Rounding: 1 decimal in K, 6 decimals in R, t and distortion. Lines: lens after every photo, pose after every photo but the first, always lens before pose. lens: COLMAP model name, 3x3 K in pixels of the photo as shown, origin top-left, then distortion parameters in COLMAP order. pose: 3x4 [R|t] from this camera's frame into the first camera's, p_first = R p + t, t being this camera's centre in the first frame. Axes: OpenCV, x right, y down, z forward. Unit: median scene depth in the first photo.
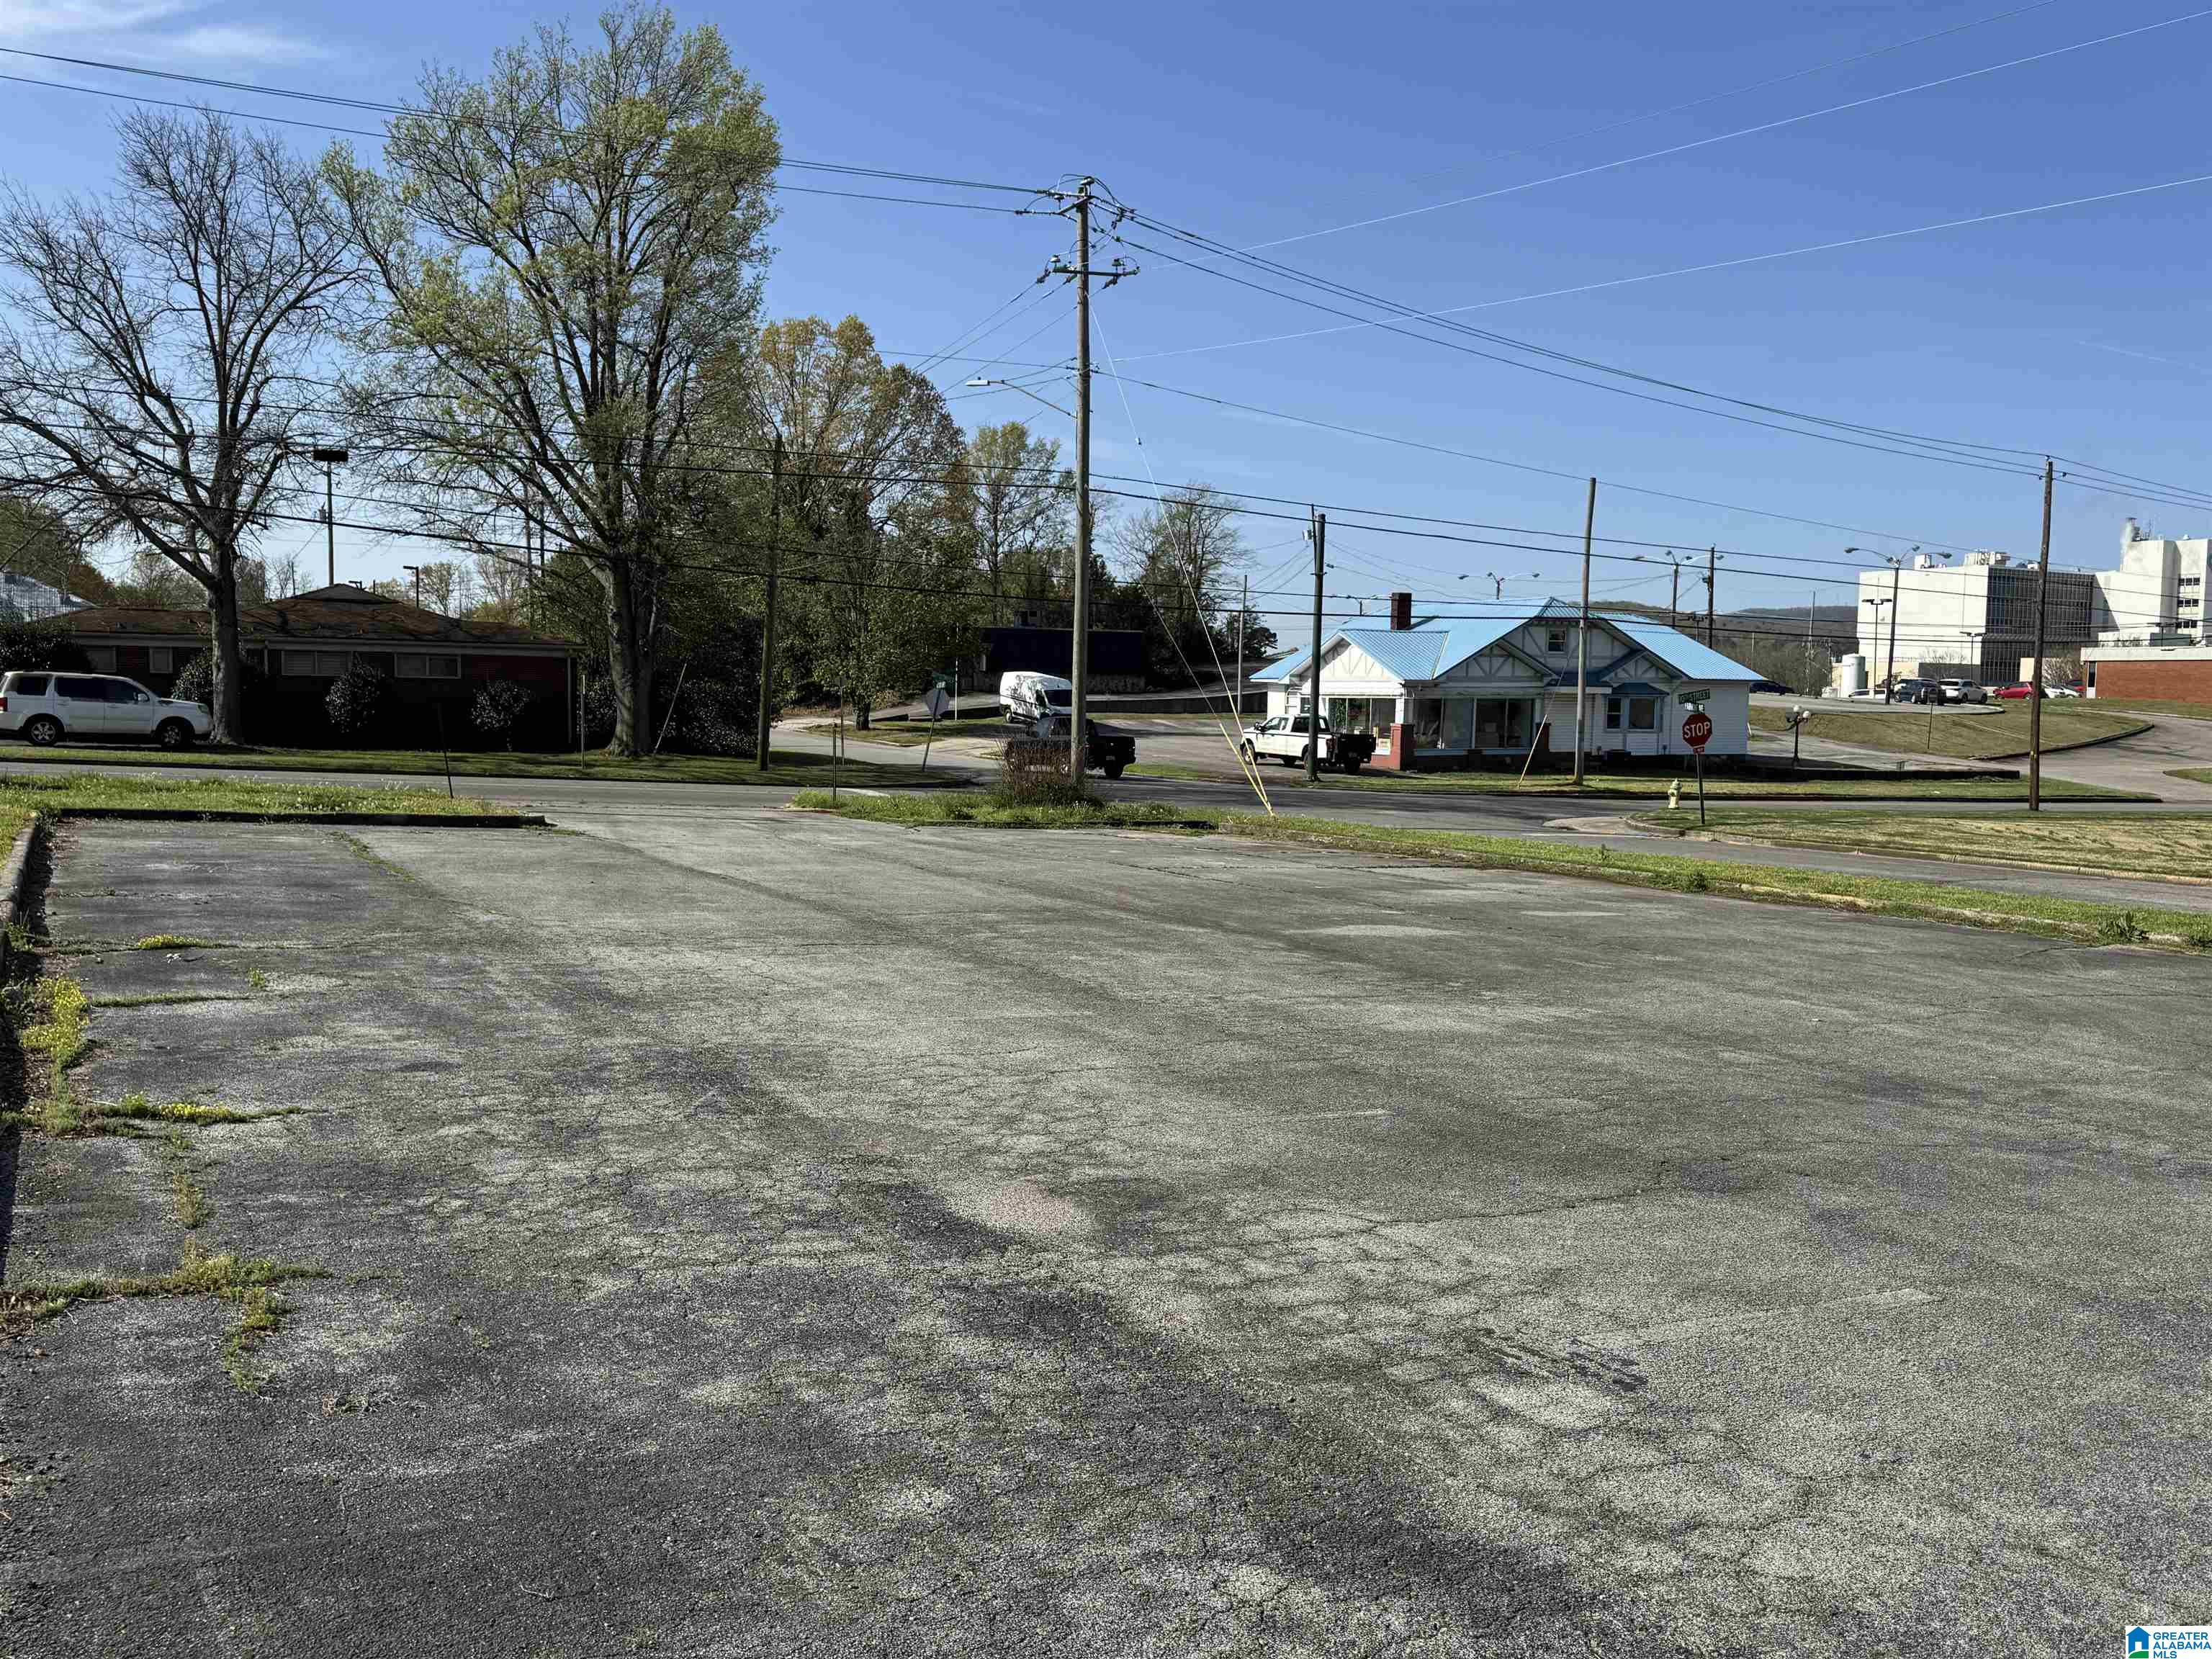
lens RADIAL K [[1837.9, 0, 1089.1], [0, 1837.9, 824.2], [0, 0, 1]] dist [0.128825, -0.215102]
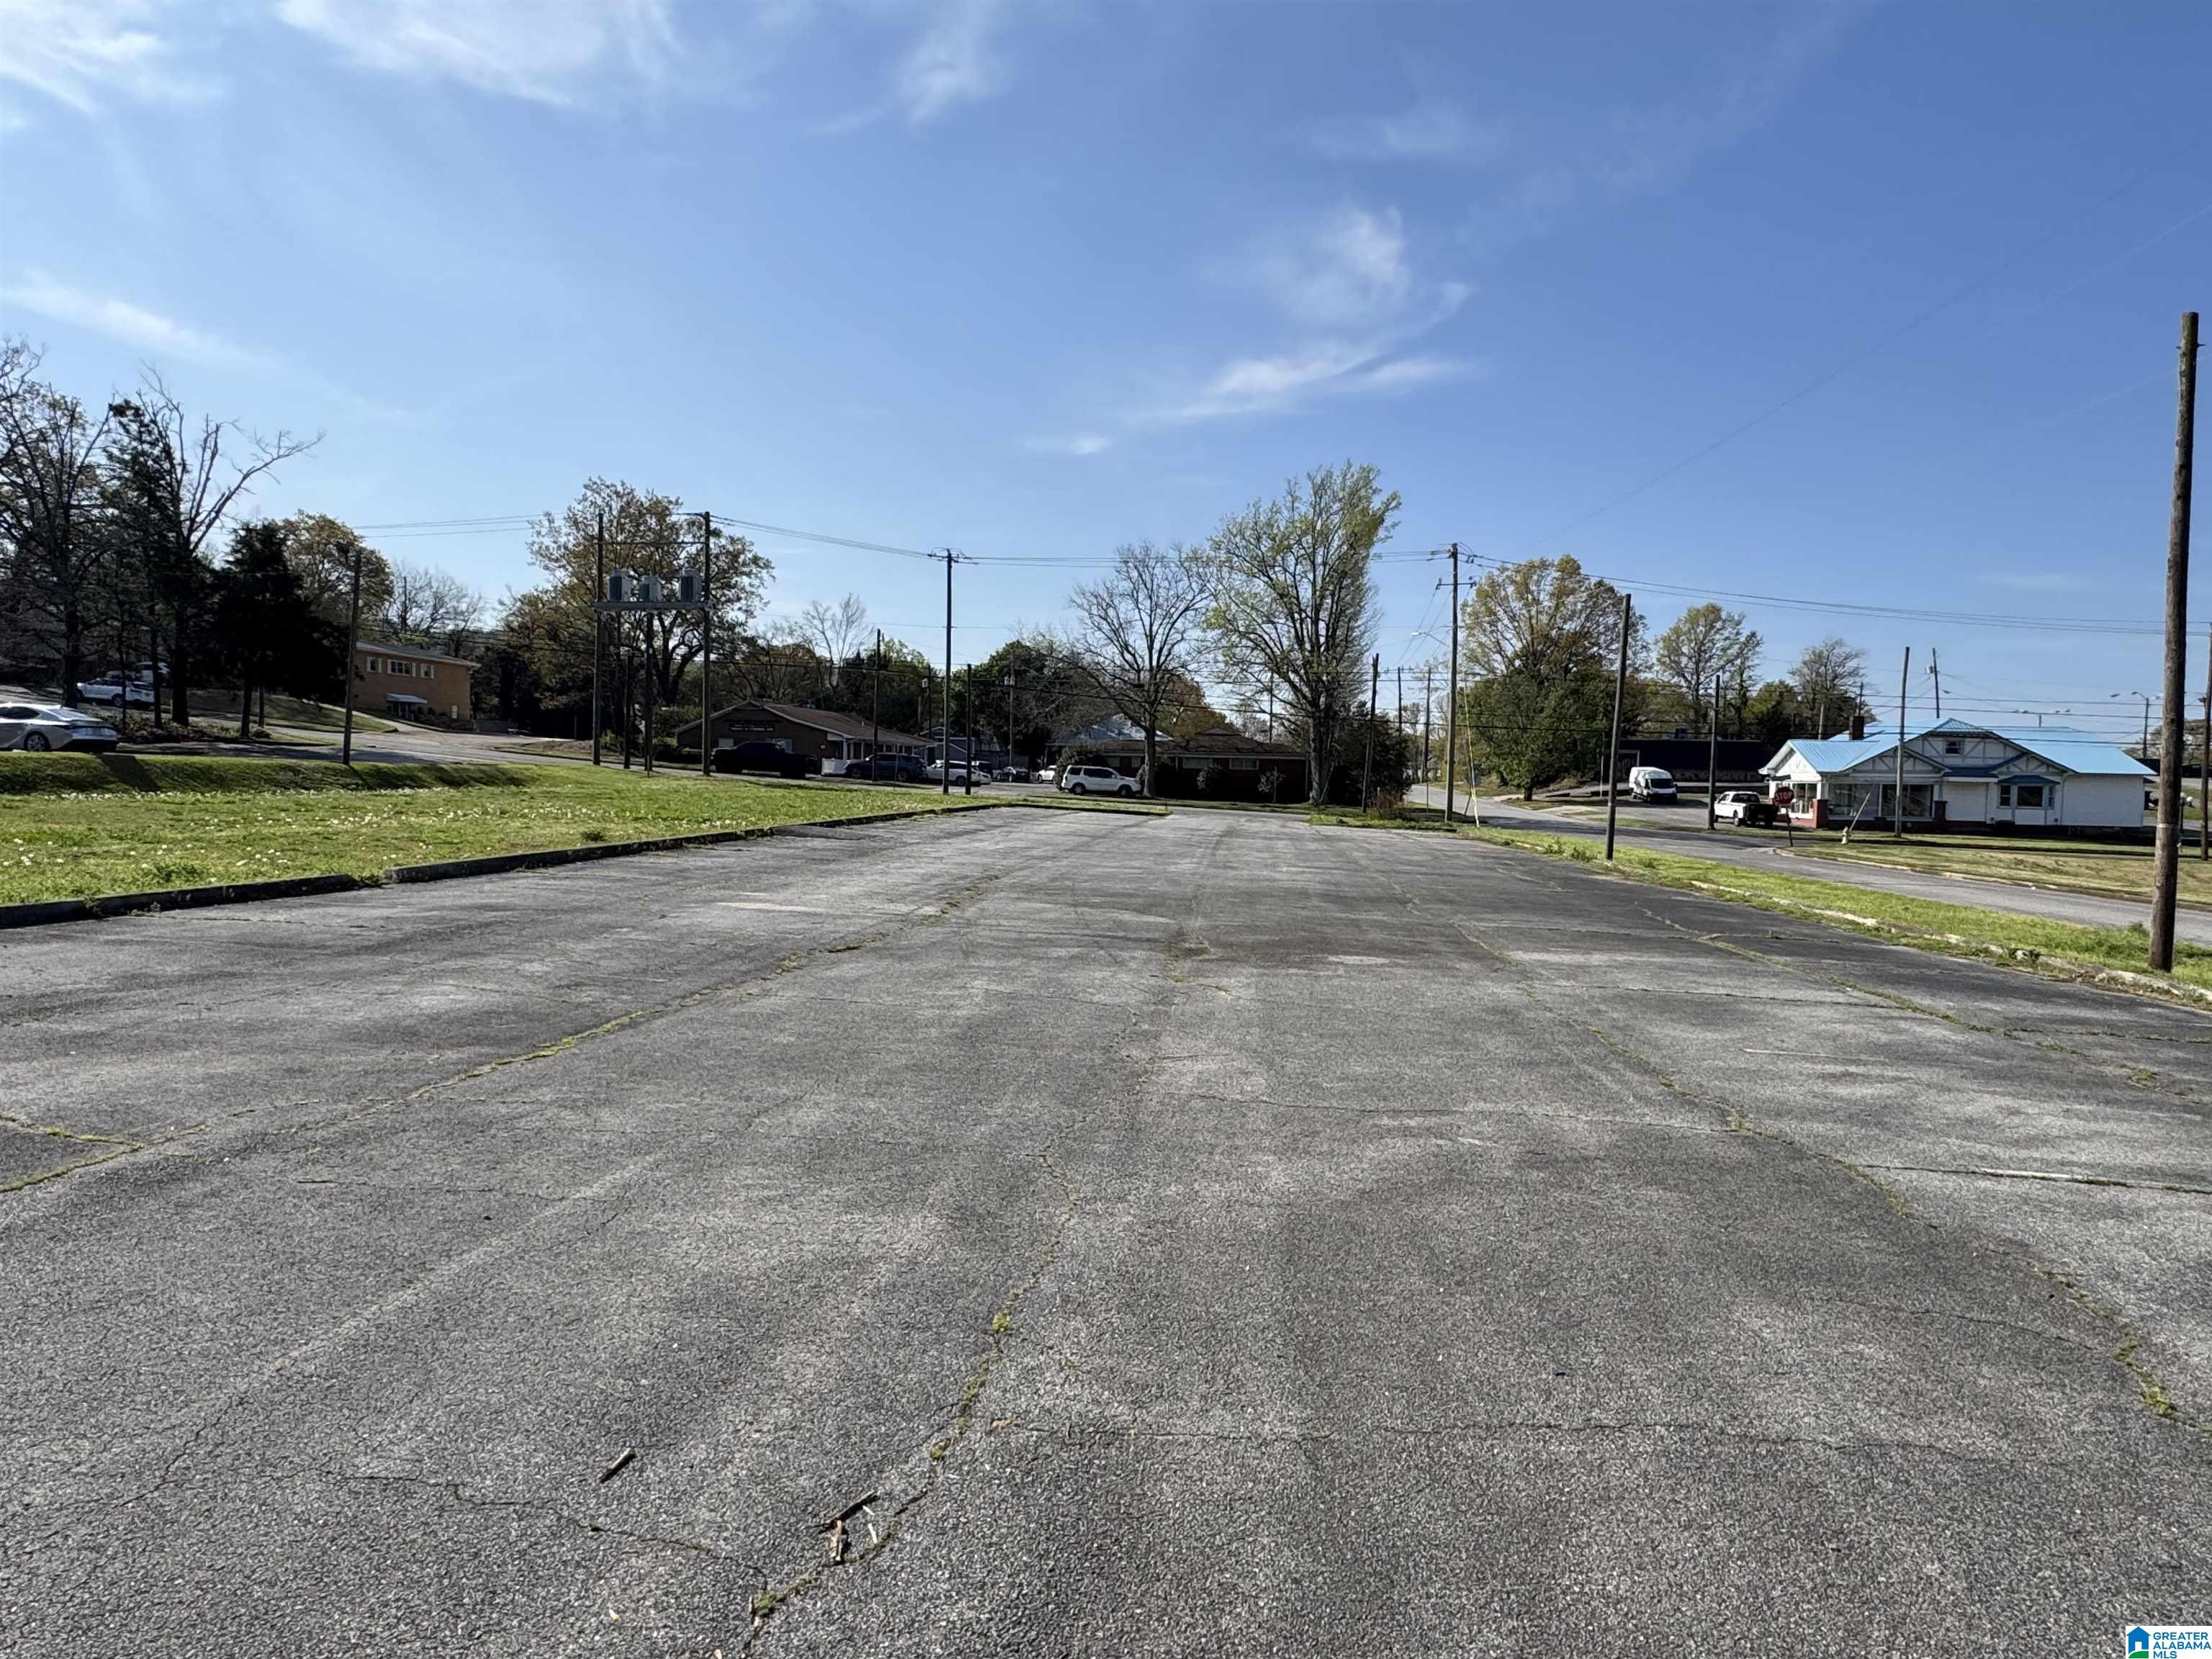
lens RADIAL K [[1307.6, 0, 1097.0], [0, 1307.6, 818.6], [0, 0, 1]] dist [-0.004433, 0.003718]
pose [[0.821214, 0.022511, -0.570176, 0.392975], [-0.048885, 0.998323, -0.030994, 0.036263], [0.568522, 0.053326, 0.820938, -0.365325]]
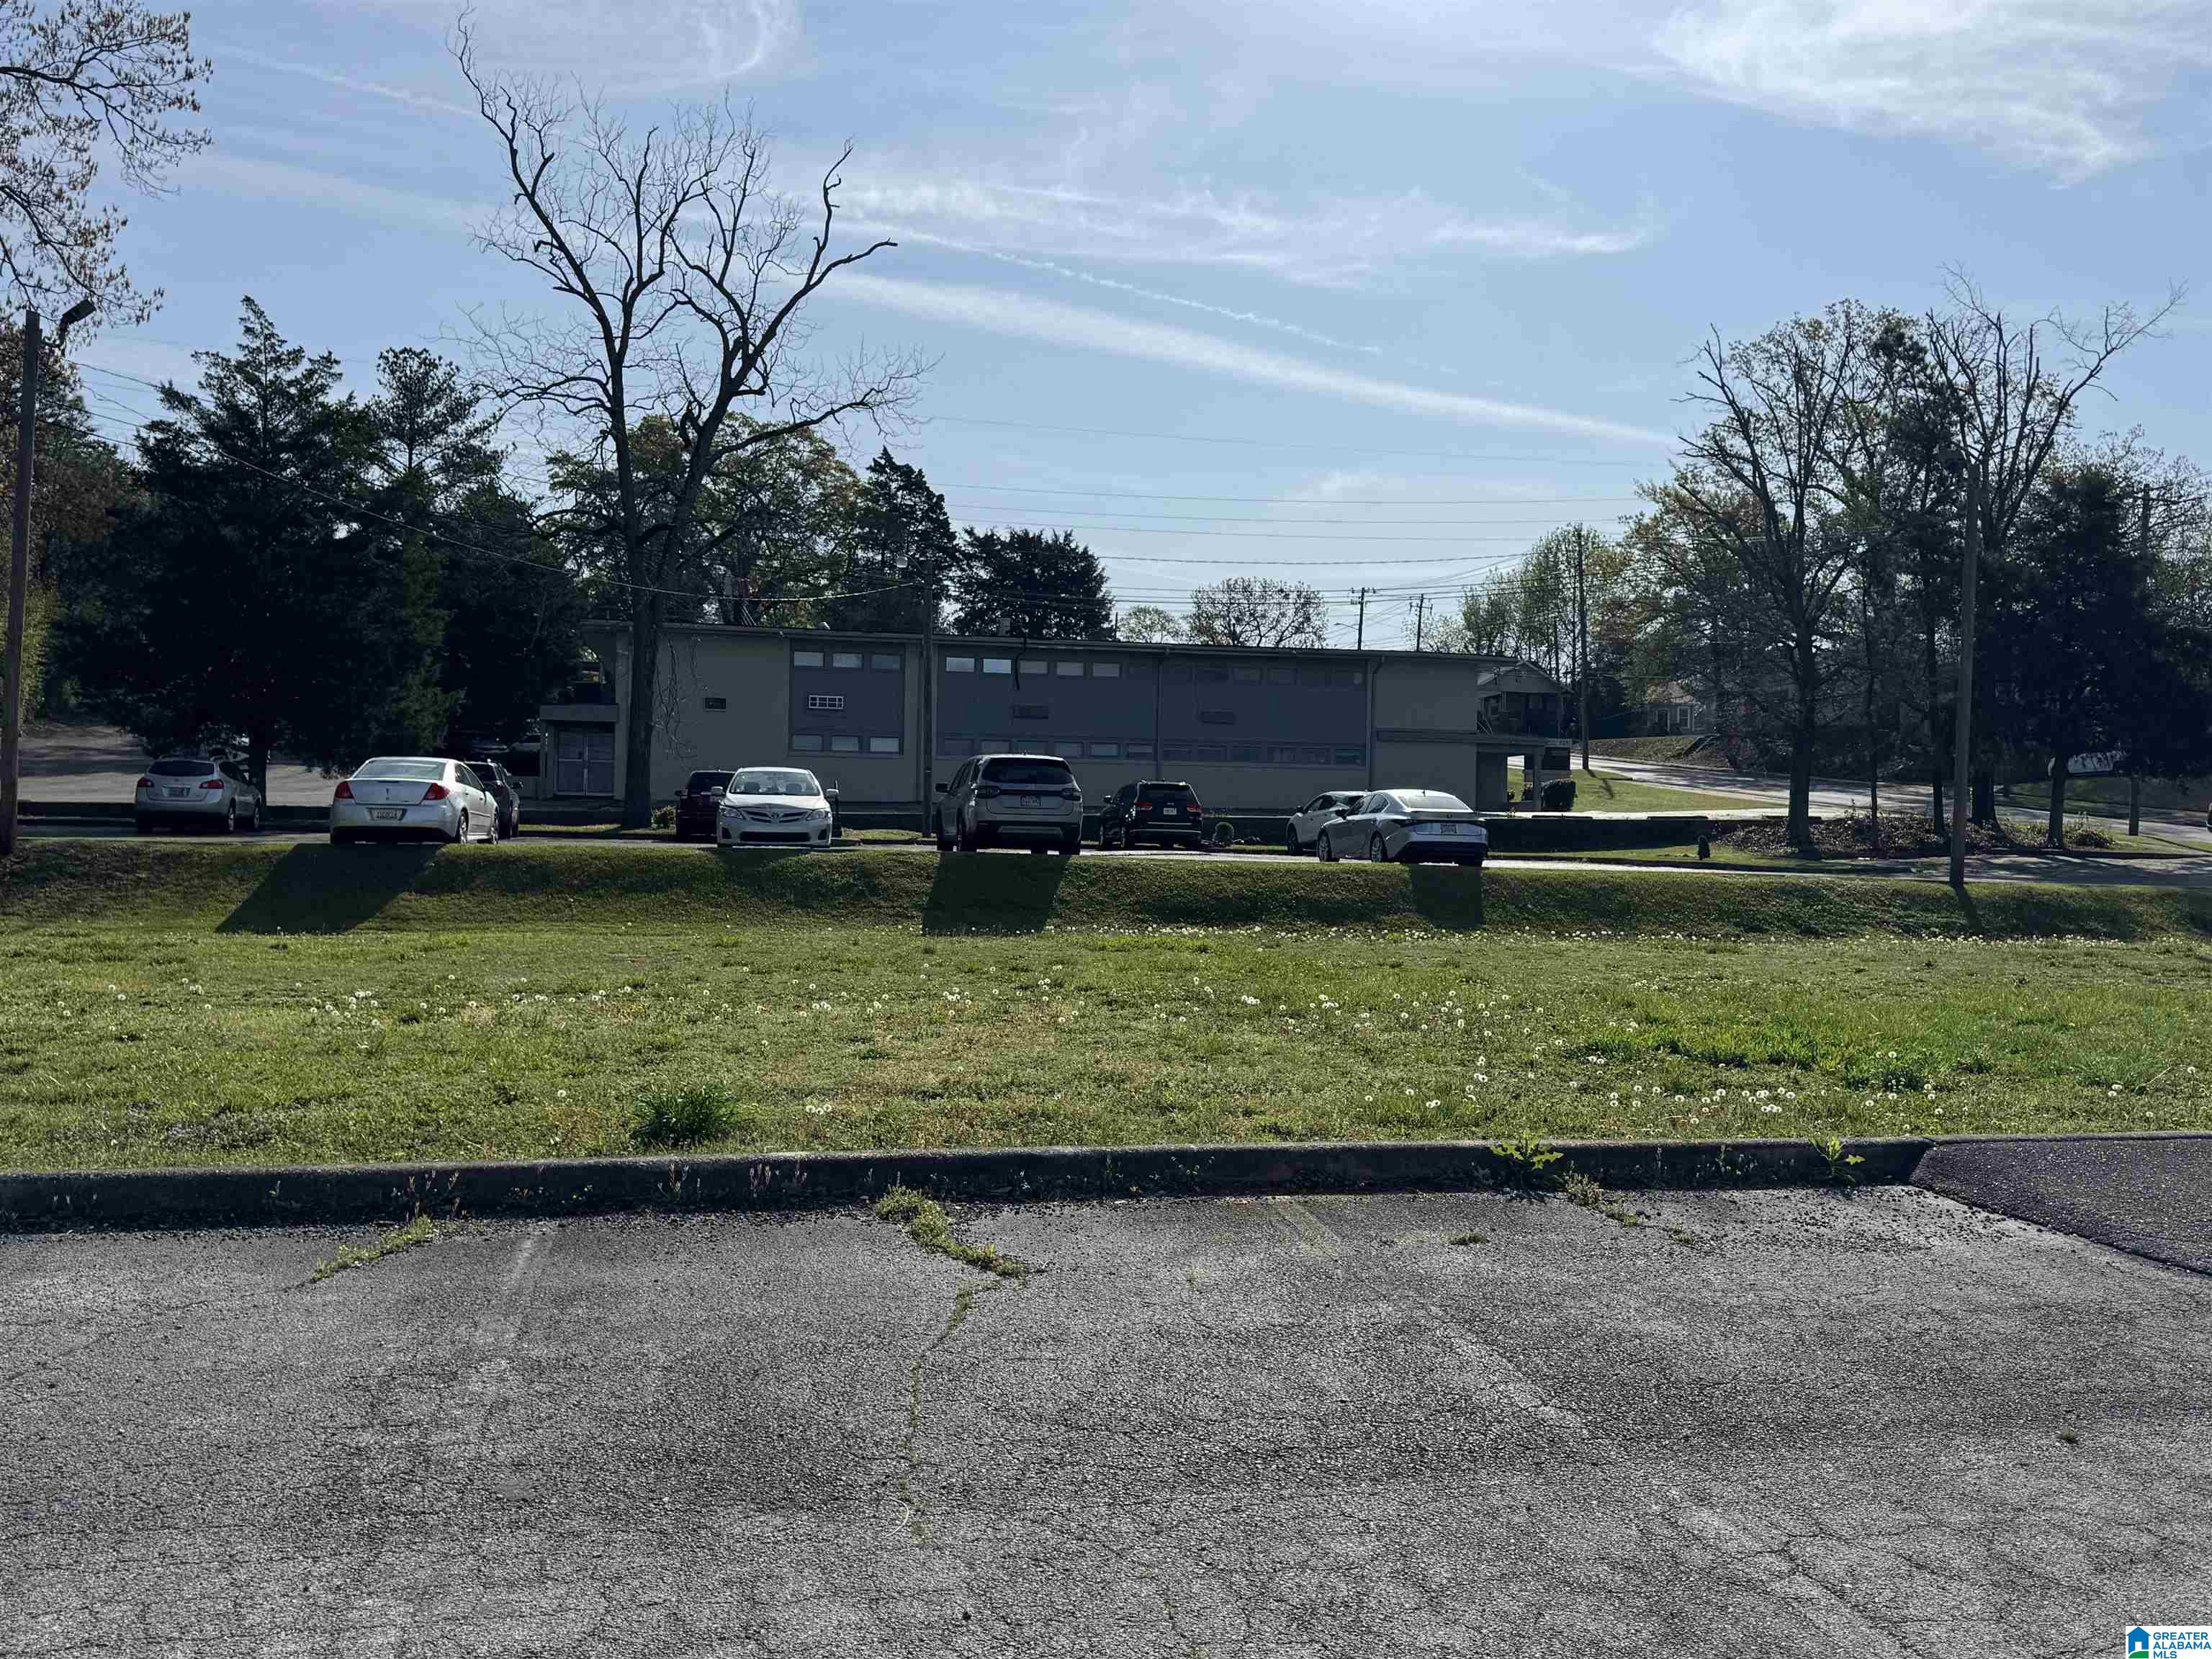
lens RADIAL K [[1837.9, 0, 1121.6], [0, 1837.9, 828.0], [0, 0, 1]] dist [0.128825, -0.215102]
pose [[-0.271755, -0.037454, -0.961637, 0.171027], [-0.089221, 0.995919, -0.013575, 0.012528], [0.958222, 0.082109, -0.273988, -0.047458]]
